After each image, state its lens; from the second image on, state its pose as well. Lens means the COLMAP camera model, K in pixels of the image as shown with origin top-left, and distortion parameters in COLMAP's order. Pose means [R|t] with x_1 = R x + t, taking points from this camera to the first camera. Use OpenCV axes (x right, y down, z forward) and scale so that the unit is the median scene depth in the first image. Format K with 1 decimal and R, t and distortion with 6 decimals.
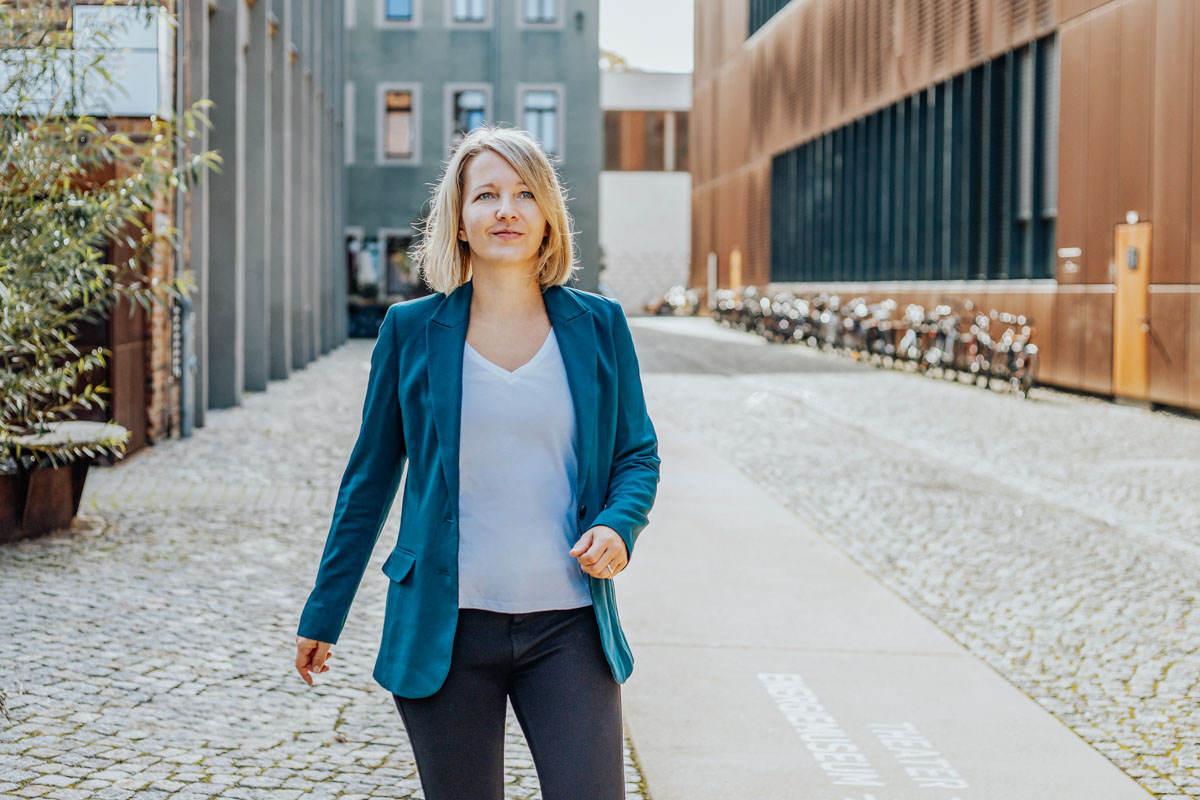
lens RADIAL K [[2712.0, 0, 600.0], [0, 2712.0, 400.0], [0, 0, 1]] dist [0.074354, 0.130571]
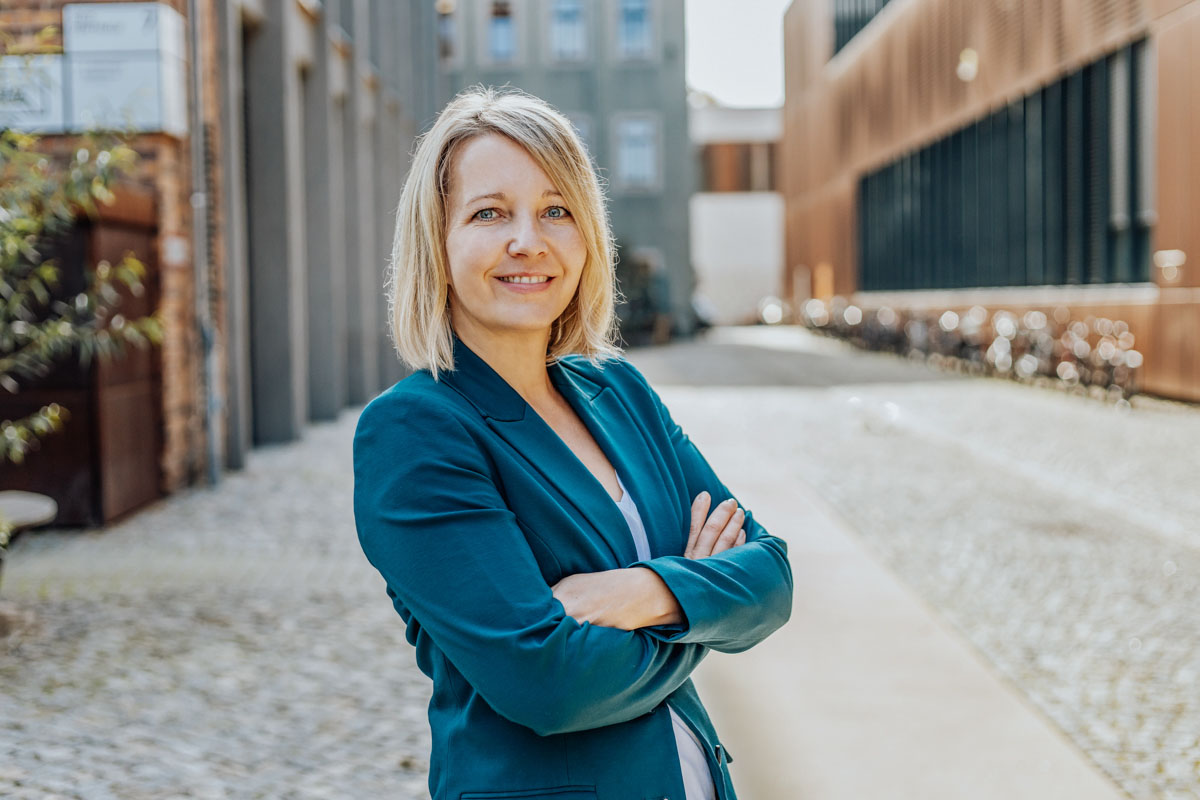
lens RADIAL K [[1984.8, 0, 600.0], [0, 1984.8, 400.0], [0, 0, 1]] dist [0.031363, 0.039292]
pose [[0.997689, -0.021429, -0.064486, 0.014203], [0.022019, 0.999722, 0.008457, -0.013404], [0.064287, -0.009857, 0.997883, 0.268451]]
